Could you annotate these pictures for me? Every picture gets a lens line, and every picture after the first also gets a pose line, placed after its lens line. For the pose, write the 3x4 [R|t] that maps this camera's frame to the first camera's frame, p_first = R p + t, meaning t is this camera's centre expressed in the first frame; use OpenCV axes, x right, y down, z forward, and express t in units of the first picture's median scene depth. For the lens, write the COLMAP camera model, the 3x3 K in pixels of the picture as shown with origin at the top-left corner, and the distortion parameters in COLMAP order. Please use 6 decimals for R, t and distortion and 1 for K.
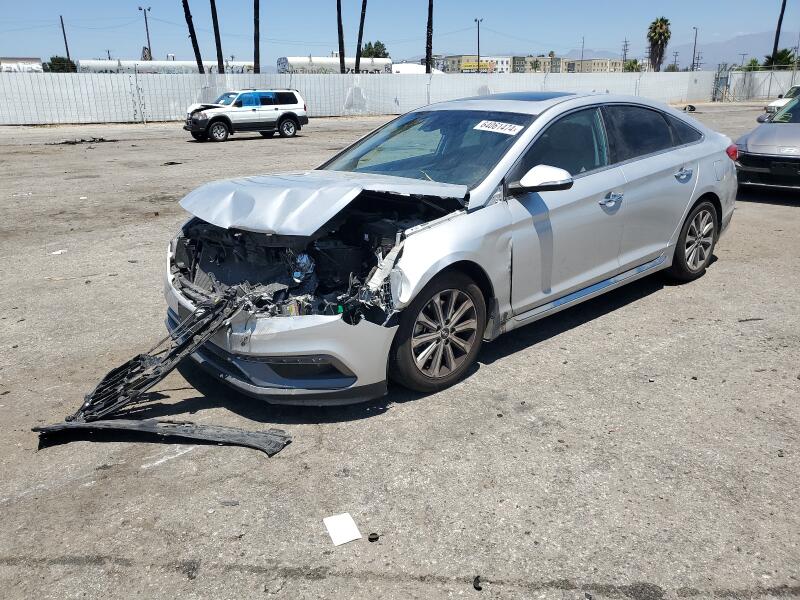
lens RADIAL K [[607.8, 0, 400.0], [0, 607.8, 300.0], [0, 0, 1]] dist [0.003547, 0.001426]
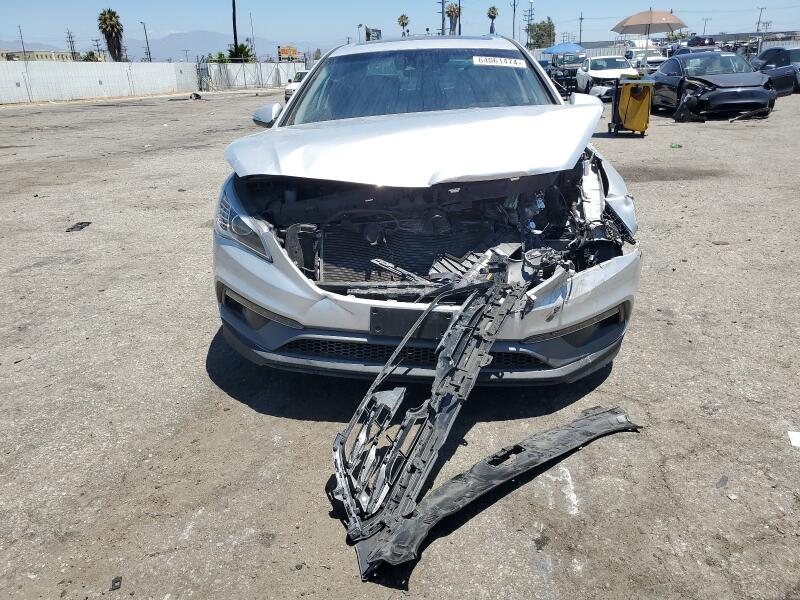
lens RADIAL K [[607.8, 0, 400.0], [0, 607.8, 300.0], [0, 0, 1]] dist [0.003547, 0.001426]
pose [[0.713037, -0.248223, 0.655716, -0.832967], [0.241110, 0.965004, 0.103119, -0.070629], [-0.658365, 0.084572, 0.747933, 0.510377]]
